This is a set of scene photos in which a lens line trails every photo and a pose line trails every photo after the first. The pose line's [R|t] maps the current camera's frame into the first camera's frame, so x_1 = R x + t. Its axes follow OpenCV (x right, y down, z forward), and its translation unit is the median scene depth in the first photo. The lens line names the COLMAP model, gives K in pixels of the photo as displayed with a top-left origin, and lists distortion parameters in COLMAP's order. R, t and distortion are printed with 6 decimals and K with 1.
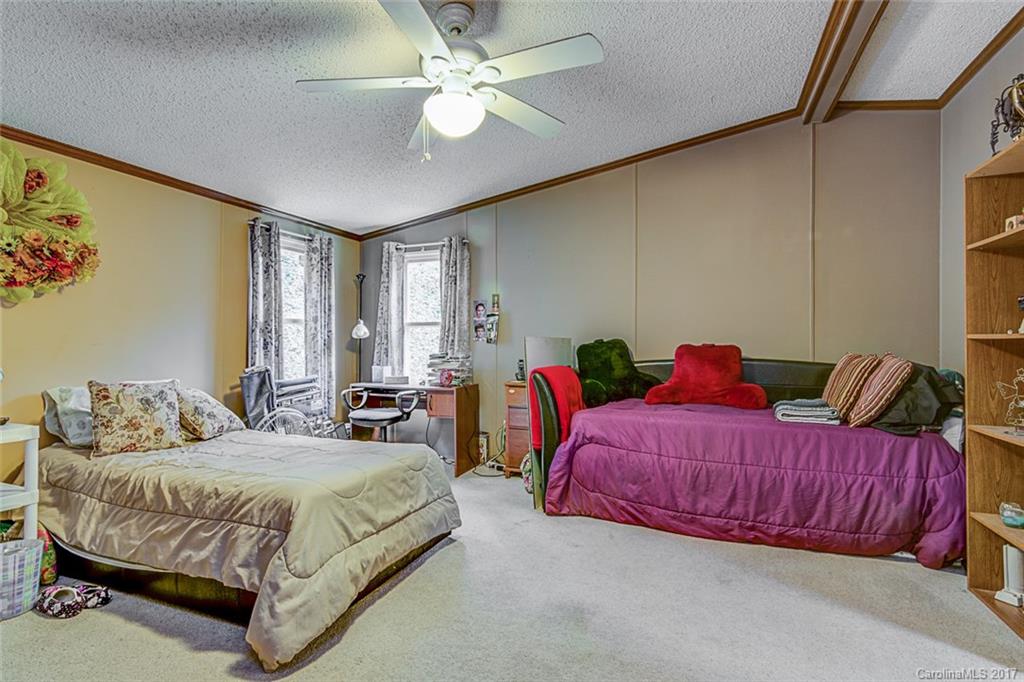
lens RADIAL K [[515.0, 0, 512.1], [0, 515.0, 340.8], [0, 0, 1]] dist [-0.001863, -0.000055]
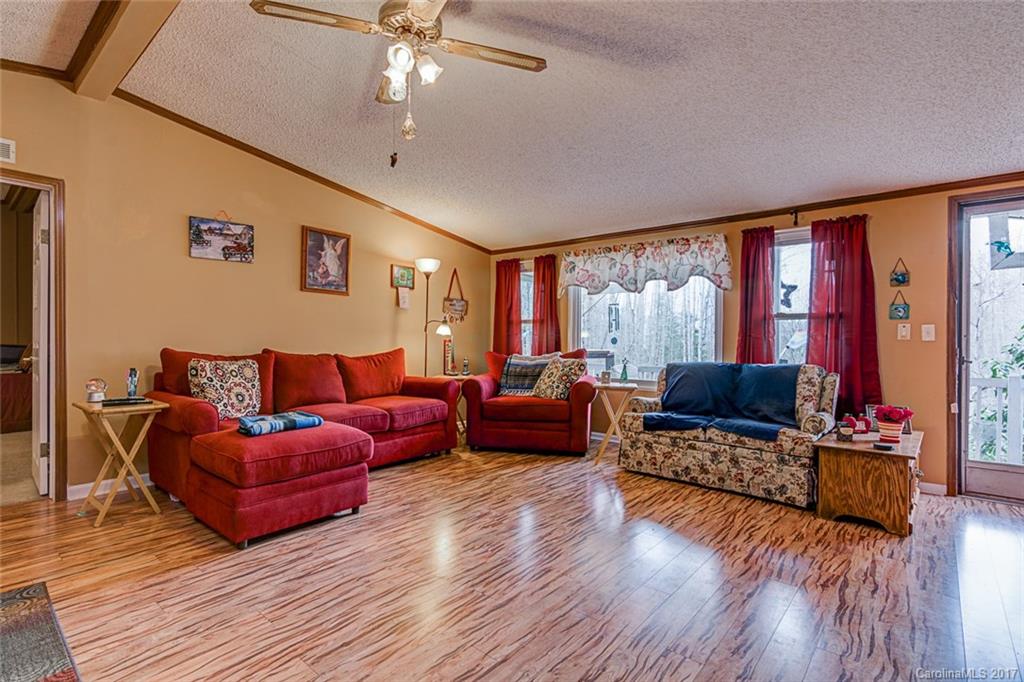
lens RADIAL K [[515.0, 0, 504.0], [0, 515.0, 344.7], [0, 0, 1]] dist [-0.001863, -0.000055]
pose [[0.359325, -0.008209, 0.933176, -0.384250], [-0.011912, 0.999839, 0.013382, -0.002874], [-0.933137, -0.015925, 0.359169, -0.991773]]
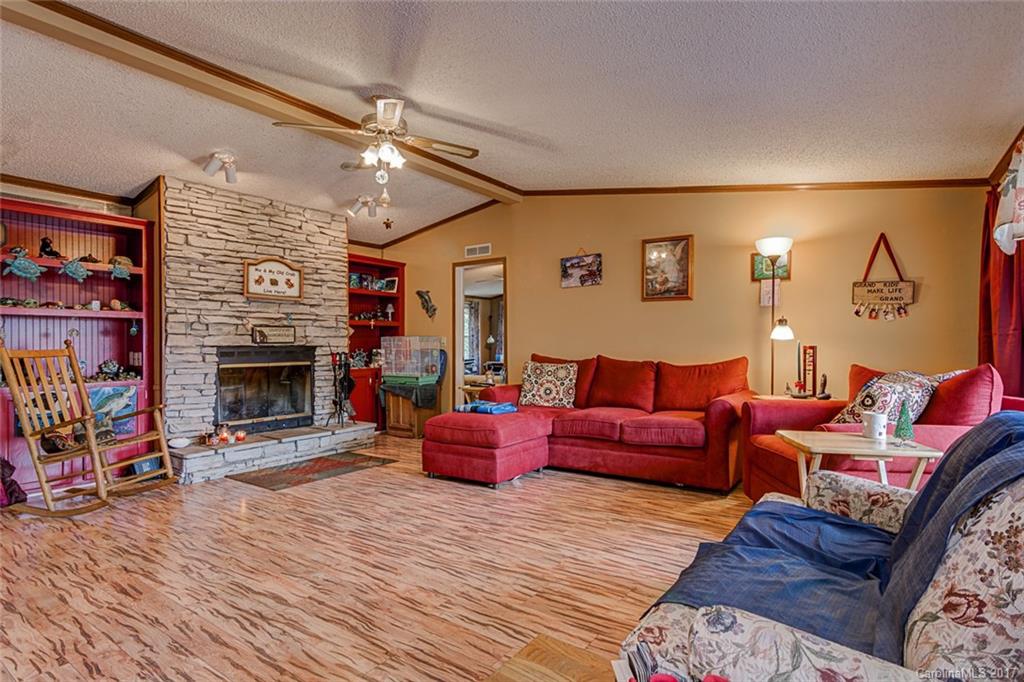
lens RADIAL K [[515.0, 0, 507.5], [0, 515.0, 343.8], [0, 0, 1]] dist [-0.001863, -0.000055]
pose [[0.958965, -0.008180, -0.283406, 0.502153], [0.009318, 0.999953, 0.002670, -0.007540], [0.283371, -0.005201, 0.958996, -1.394684]]
